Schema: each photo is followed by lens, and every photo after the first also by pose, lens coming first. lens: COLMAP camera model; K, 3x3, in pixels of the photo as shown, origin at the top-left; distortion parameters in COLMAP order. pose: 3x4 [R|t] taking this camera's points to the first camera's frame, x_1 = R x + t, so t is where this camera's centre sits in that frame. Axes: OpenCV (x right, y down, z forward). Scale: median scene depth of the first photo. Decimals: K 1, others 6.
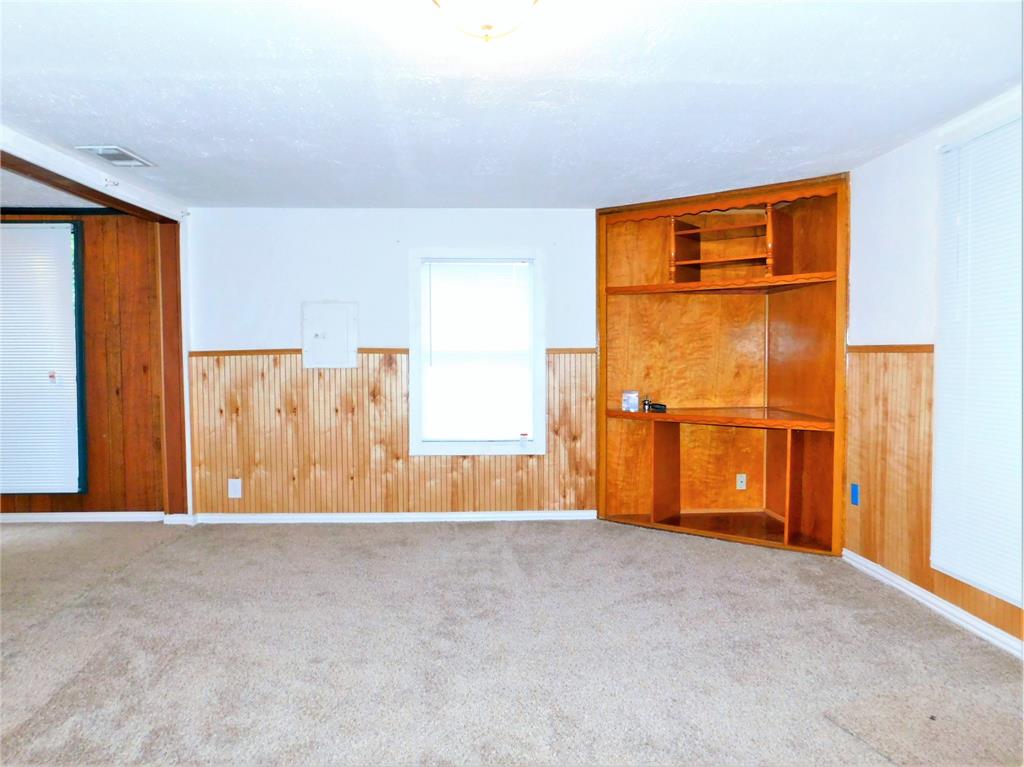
lens RADIAL K [[676.4, 0, 512.1], [0, 676.4, 384.0], [0, 0, 1]] dist [0.000373, 0.001215]
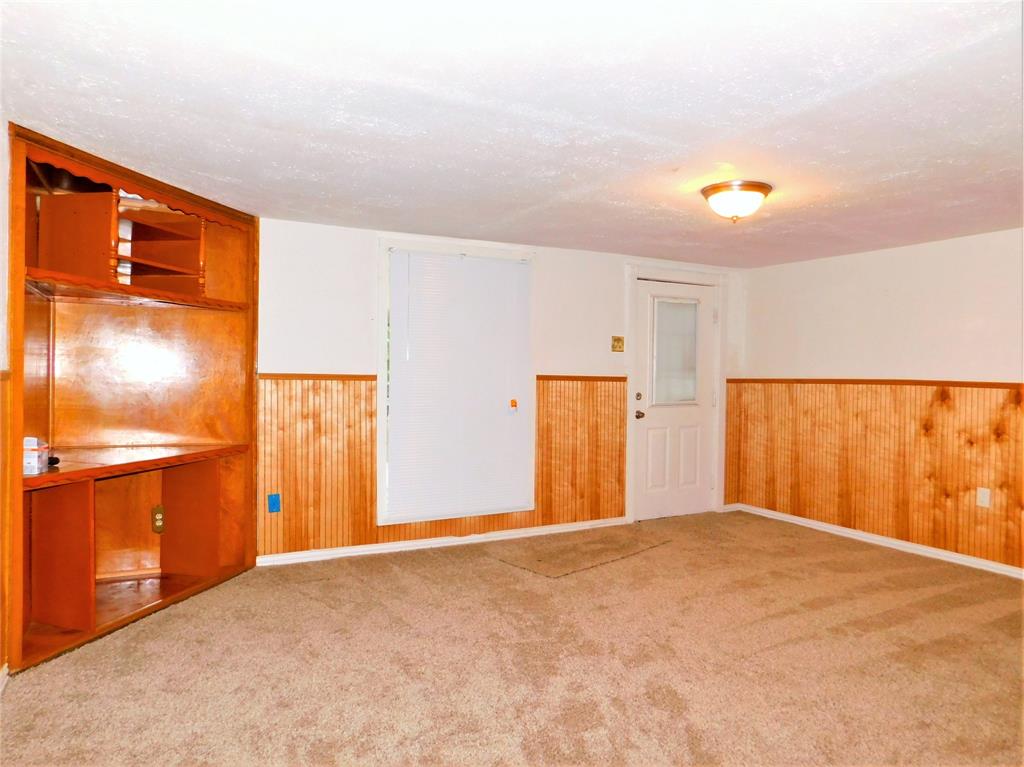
lens RADIAL K [[676.4, 0, 512.9], [0, 676.4, 384.2], [0, 0, 1]] dist [0.000373, 0.001215]
pose [[-0.378901, 0.000717, 0.925437, -0.776861], [0.036889, 0.999217, 0.014330, -0.043179], [-0.924702, 0.039568, -0.378630, 1.155569]]
